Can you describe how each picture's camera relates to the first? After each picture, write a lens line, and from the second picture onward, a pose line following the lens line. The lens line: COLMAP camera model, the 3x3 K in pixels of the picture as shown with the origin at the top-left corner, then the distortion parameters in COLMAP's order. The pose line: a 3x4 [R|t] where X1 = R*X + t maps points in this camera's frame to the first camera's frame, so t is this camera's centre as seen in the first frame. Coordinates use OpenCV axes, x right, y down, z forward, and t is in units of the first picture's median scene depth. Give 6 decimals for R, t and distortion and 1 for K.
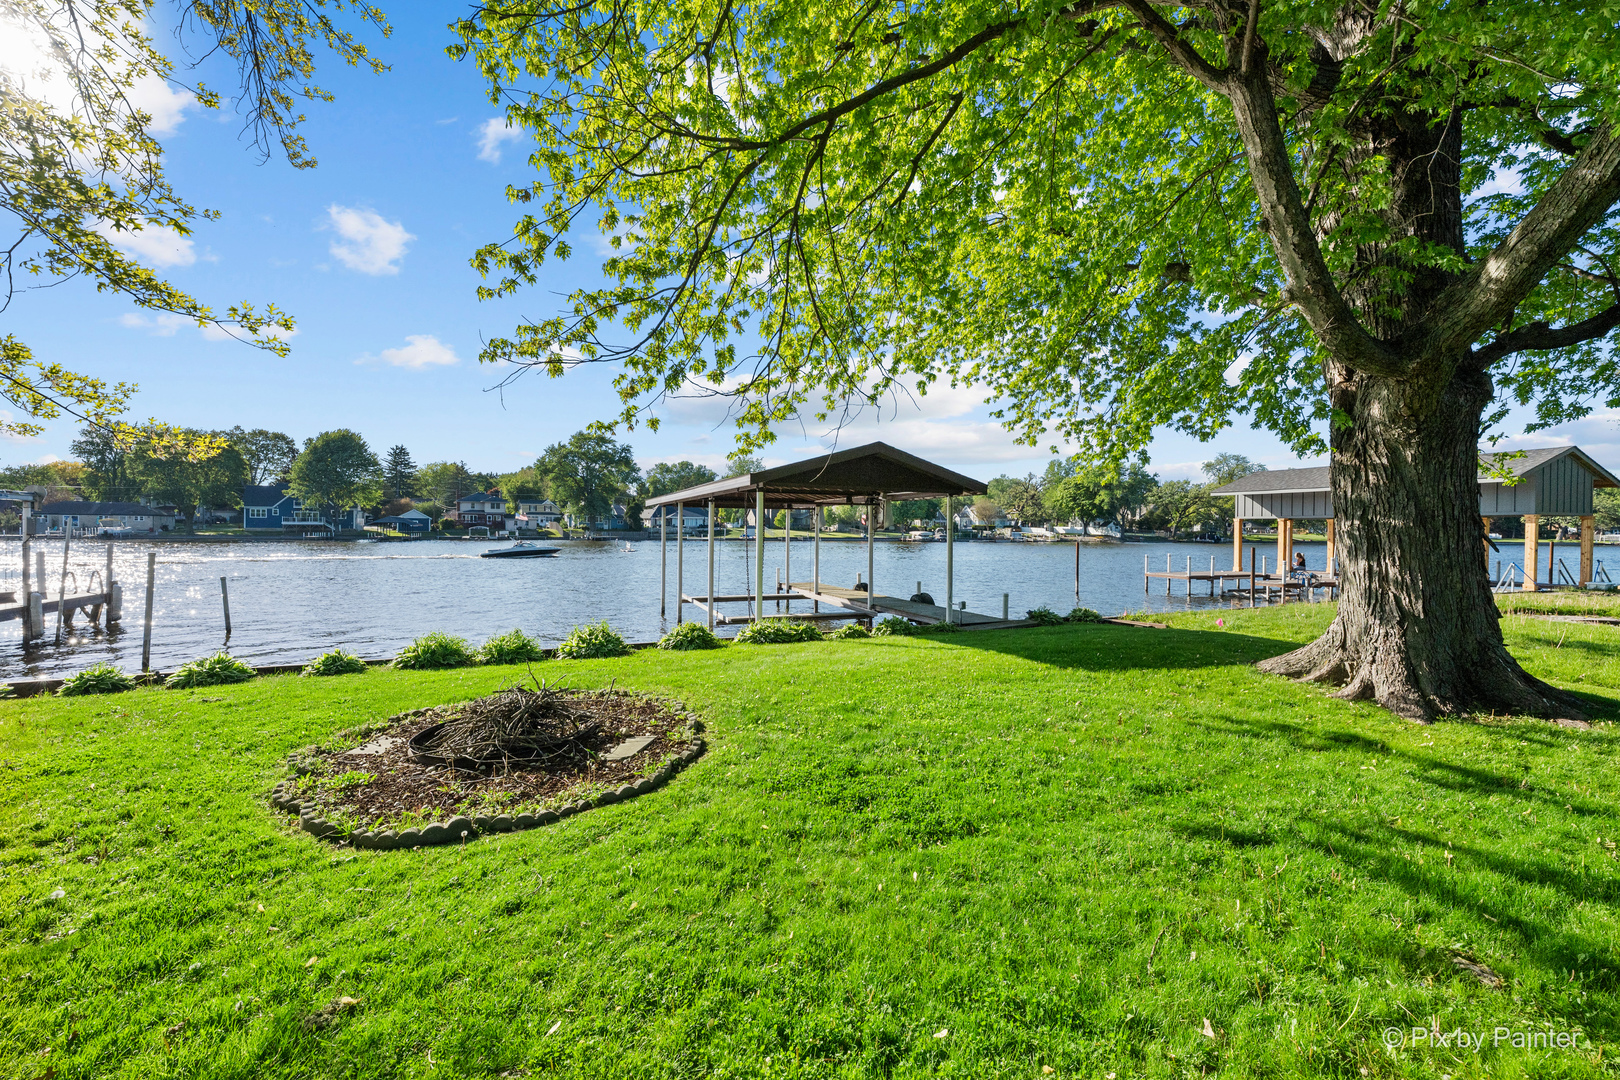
lens RADIAL K [[644.0, 0, 810.0], [0, 644.0, 540.0], [0, 0, 1]] dist [-0.003409, 0.000349]
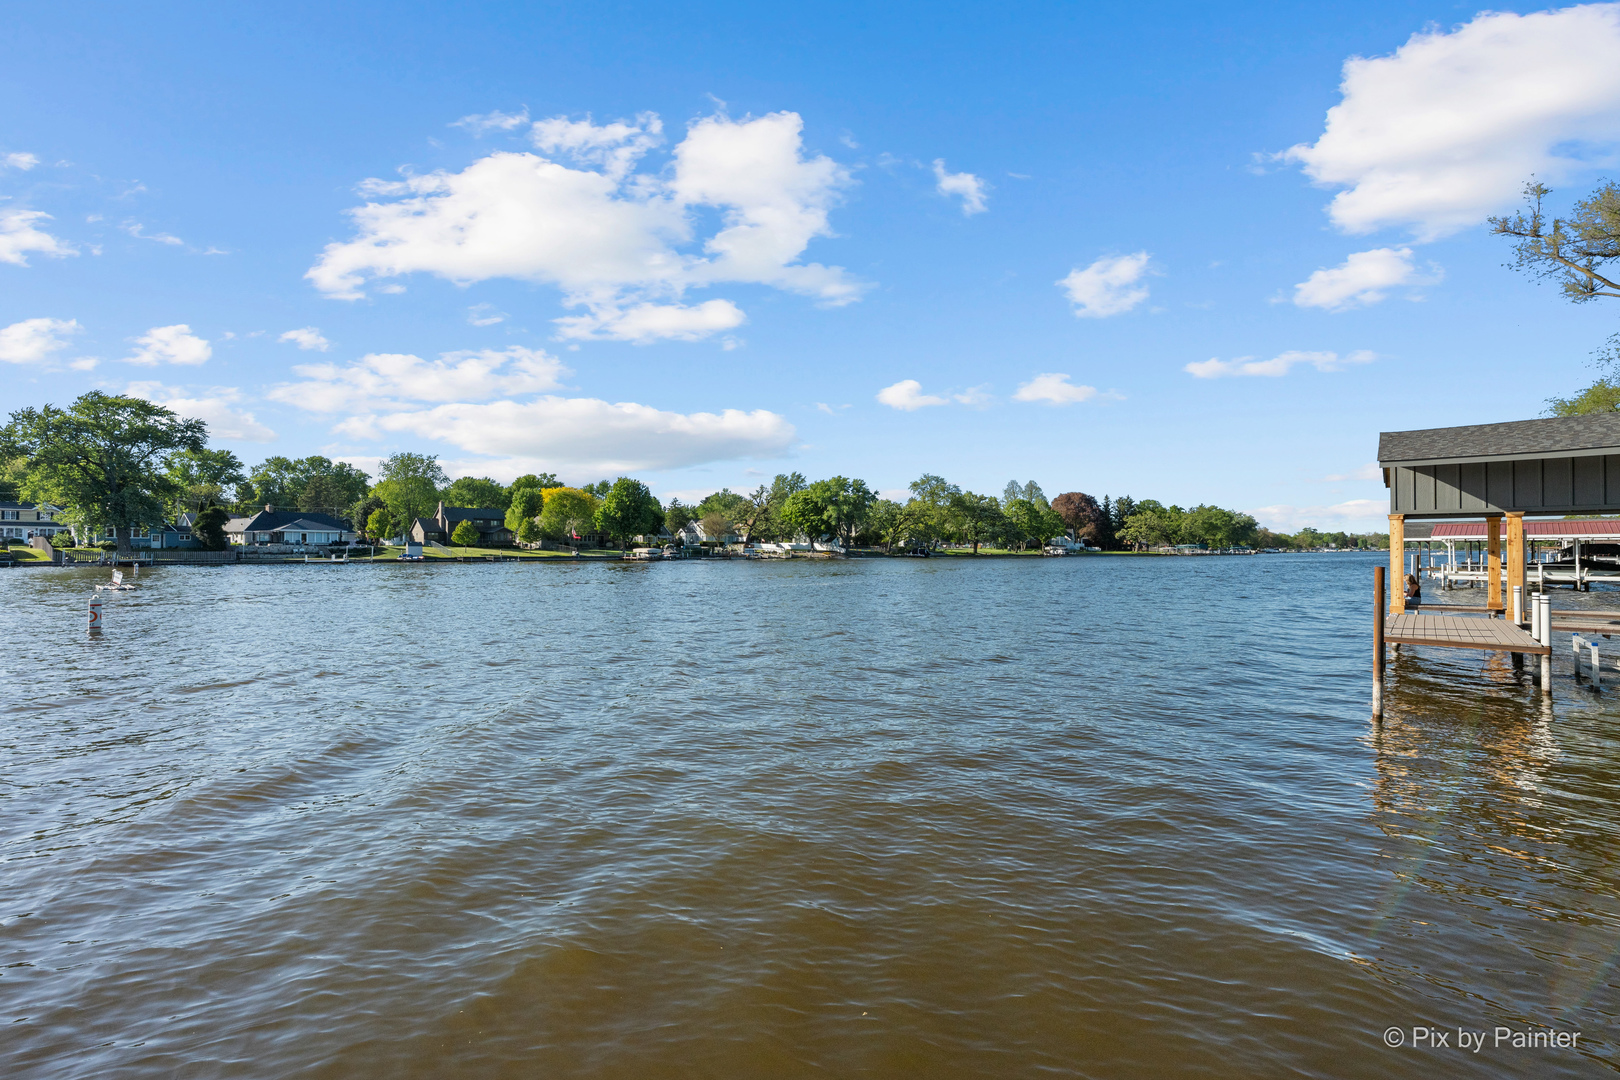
lens RADIAL K [[644.0, 0, 810.0], [0, 644.0, 540.0], [0, 0, 1]] dist [-0.003409, 0.000349]
pose [[0.902797, -0.001054, 0.430066, -0.000307], [0.012692, 0.999627, -0.024194, -0.000797], [-0.429880, 0.027300, 0.902473, 0.118921]]
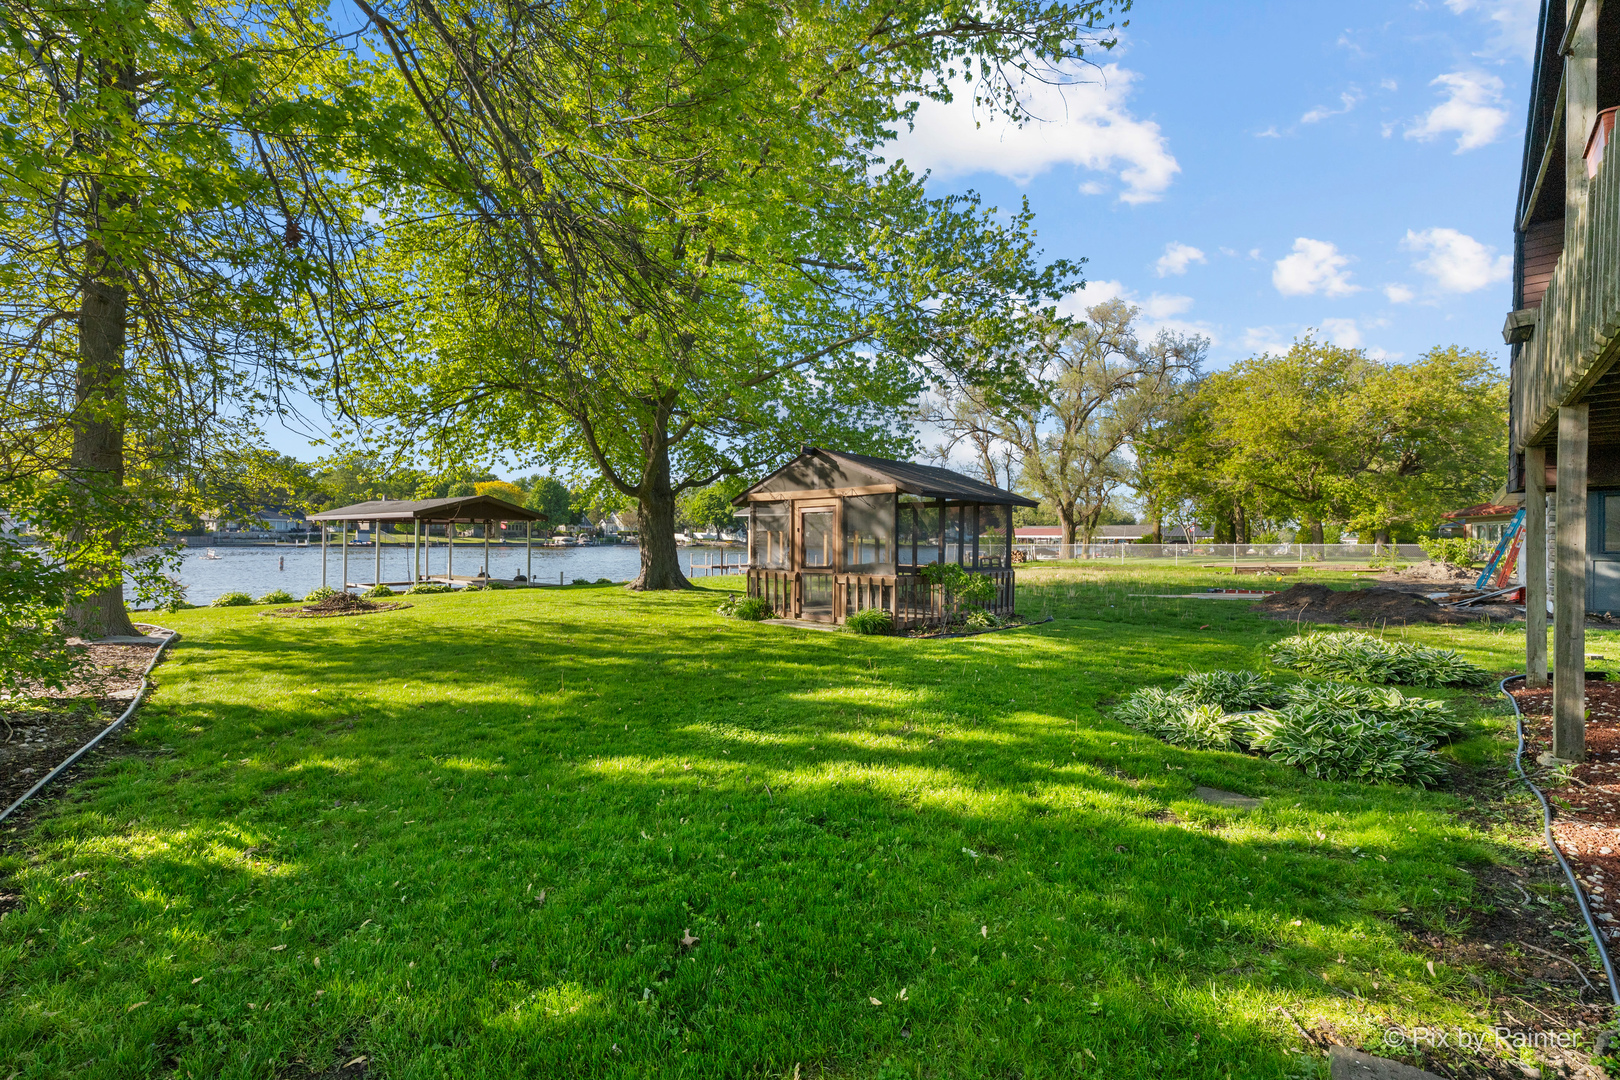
lens RADIAL K [[644.0, 0, 810.0], [0, 644.0, 540.0], [0, 0, 1]] dist [-0.003409, 0.000349]
pose [[0.866242, 0.000017, 0.499625, -0.001278], [0.003979, 0.999968, -0.006932, 0.000431], [-0.499609, 0.007993, 0.866214, -0.074530]]
